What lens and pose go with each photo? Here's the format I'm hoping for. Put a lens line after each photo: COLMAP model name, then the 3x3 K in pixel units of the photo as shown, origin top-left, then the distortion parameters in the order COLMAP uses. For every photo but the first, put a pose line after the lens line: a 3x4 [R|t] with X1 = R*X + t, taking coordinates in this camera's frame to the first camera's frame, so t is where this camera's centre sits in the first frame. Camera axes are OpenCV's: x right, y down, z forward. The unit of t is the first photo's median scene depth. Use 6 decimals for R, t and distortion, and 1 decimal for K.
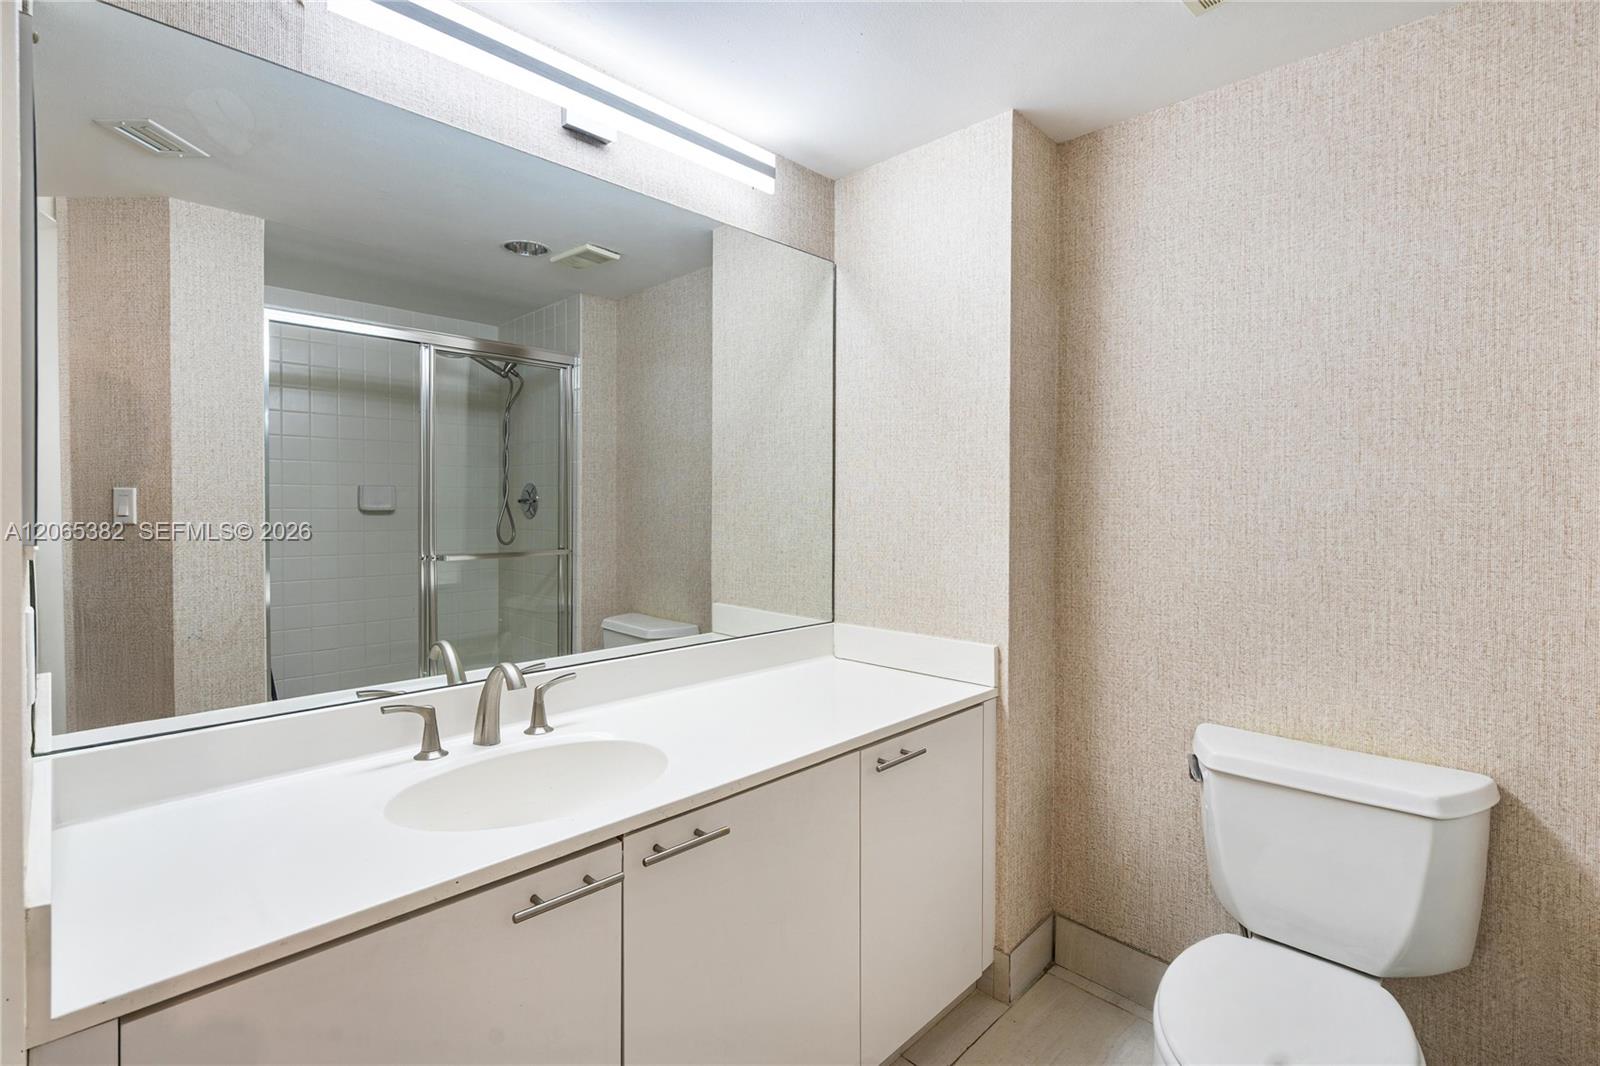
lens RADIAL K [[741.3, 0, 803.4], [0, 741.3, 523.3], [0, 0, 1]] dist [-0.005704, 0.003925]
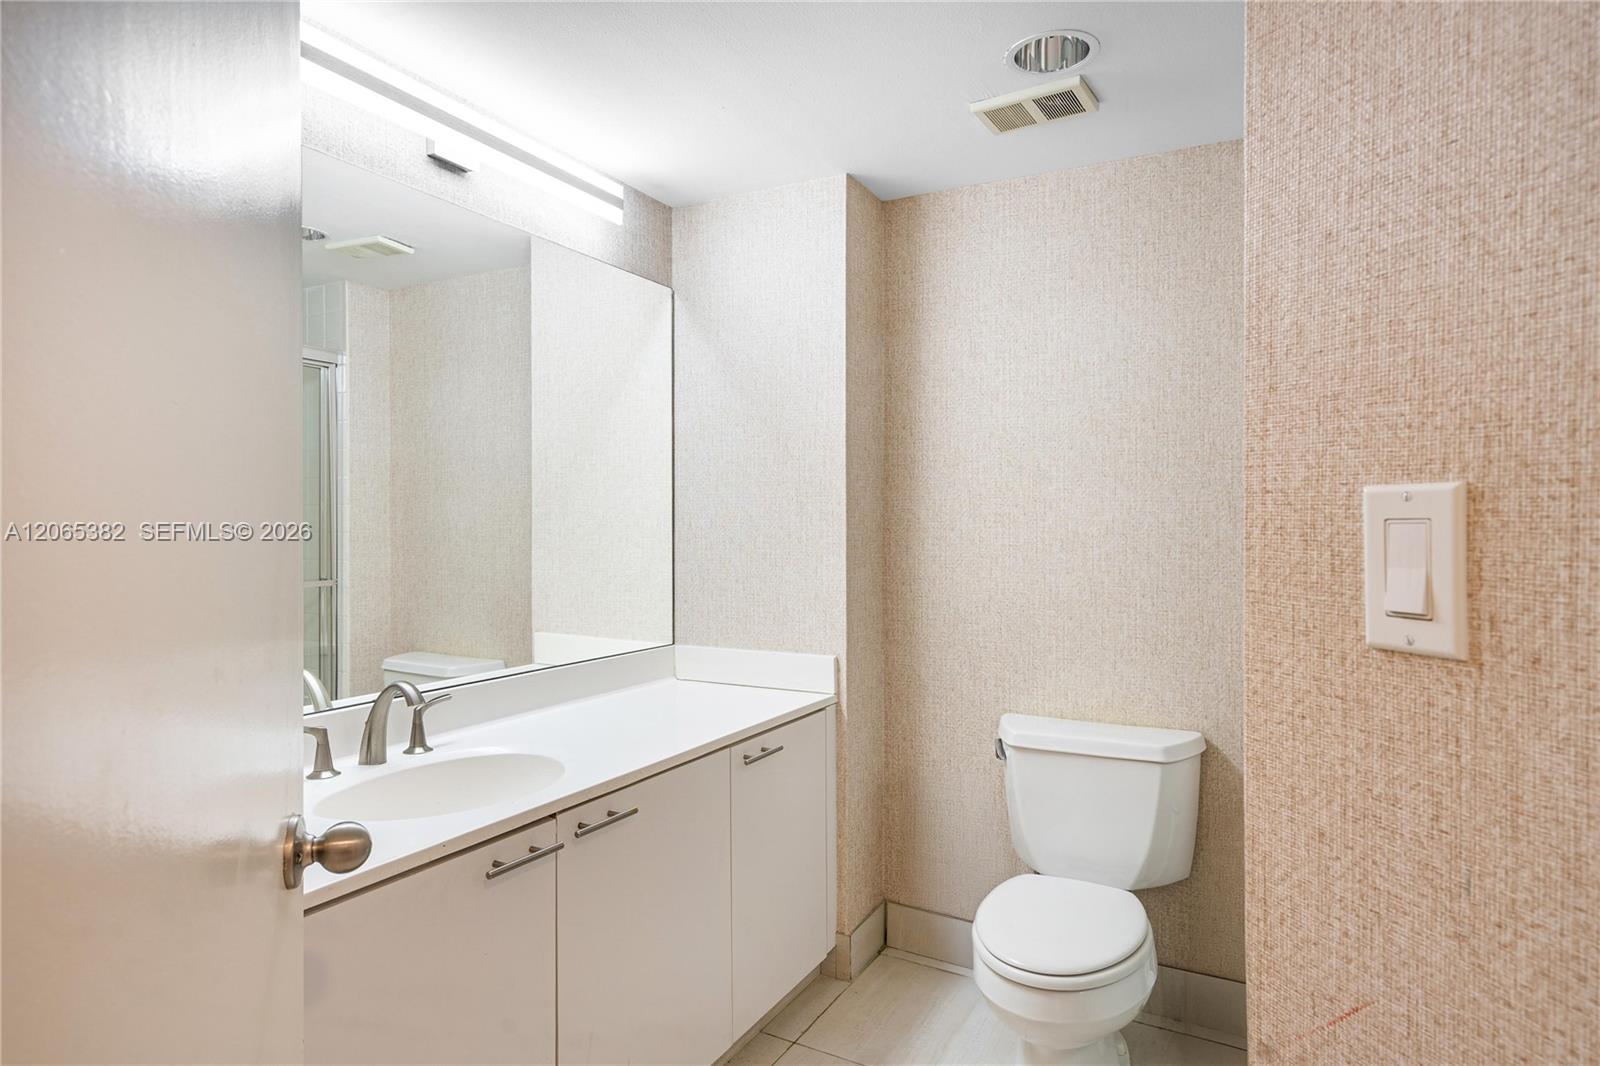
lens RADIAL K [[903.9, 0, 798.9], [0, 903.9, 536.9], [0, 0, 1]] dist [0.006162, 0.000957]
pose [[0.964250, -0.003794, 0.264966, -0.159737], [0.007111, 0.999908, -0.011564, 0.002872], [-0.264897, 0.013034, 0.964189, -0.307532]]
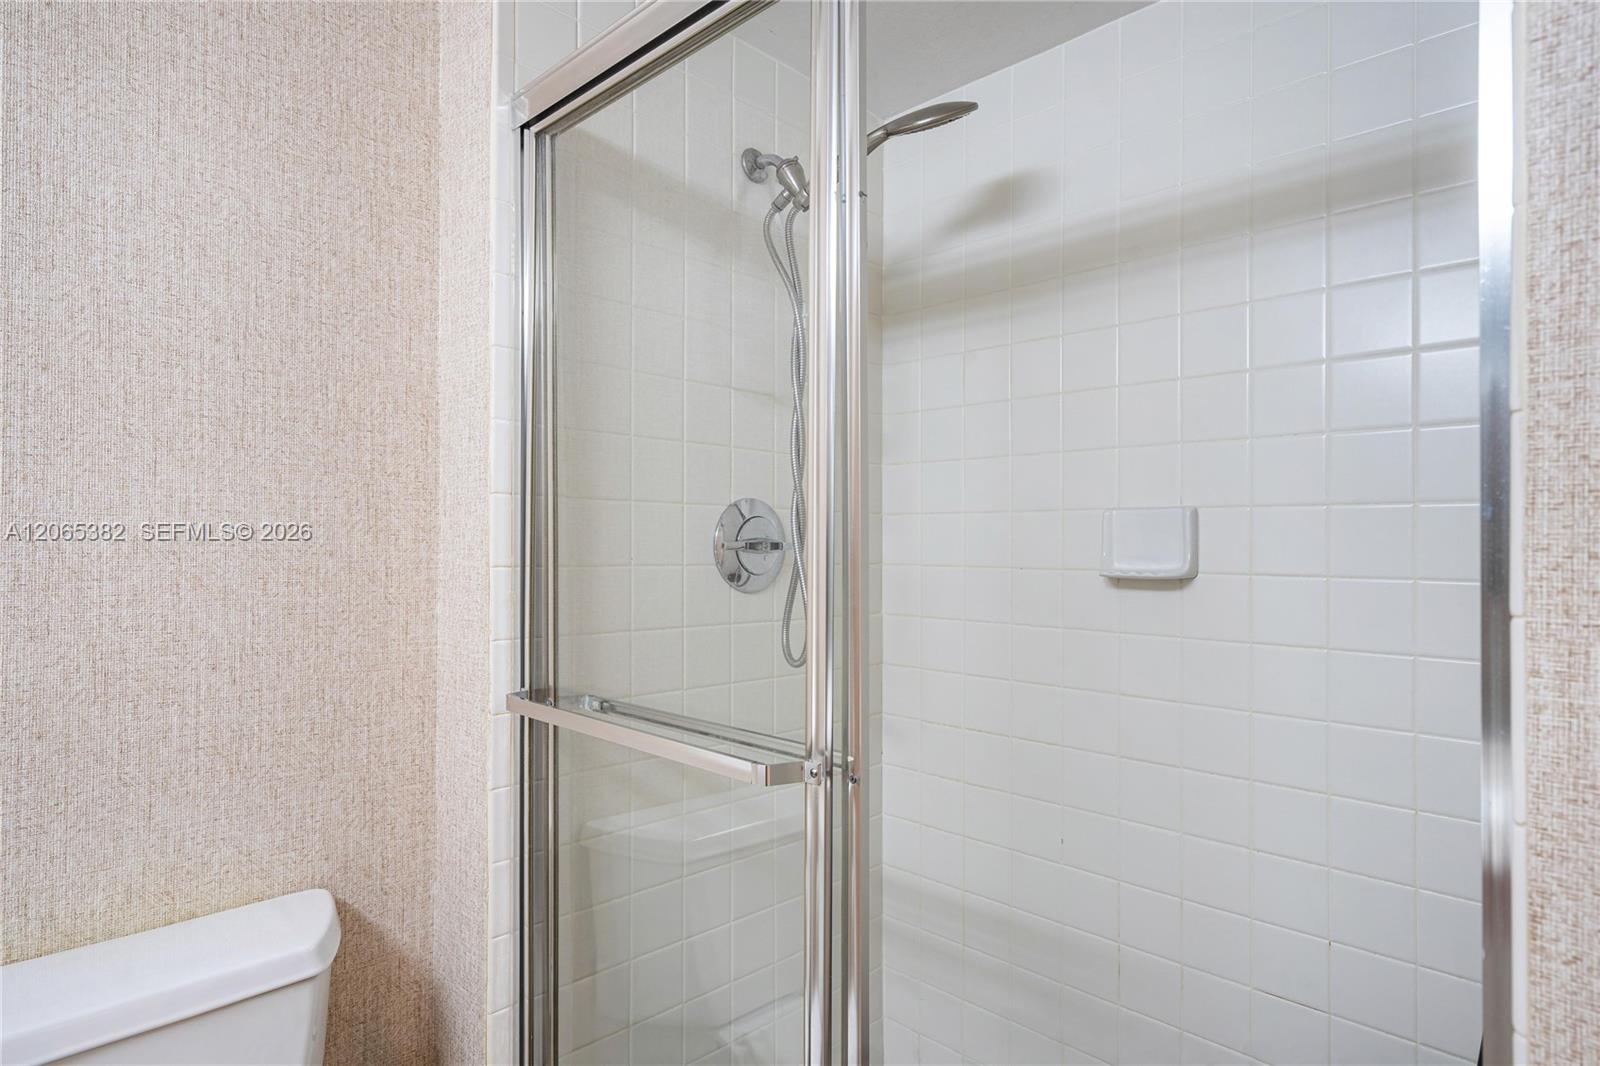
lens RADIAL K [[903.9, 0, 802.8], [0, 903.9, 532.4], [0, 0, 1]] dist [0.006162, 0.000957]
pose [[0.008881, 0.005860, 0.999943, -0.027415], [0.011945, 0.999911, -0.005965, -0.019090], [-0.999889, 0.011998, 0.008811, 0.379918]]
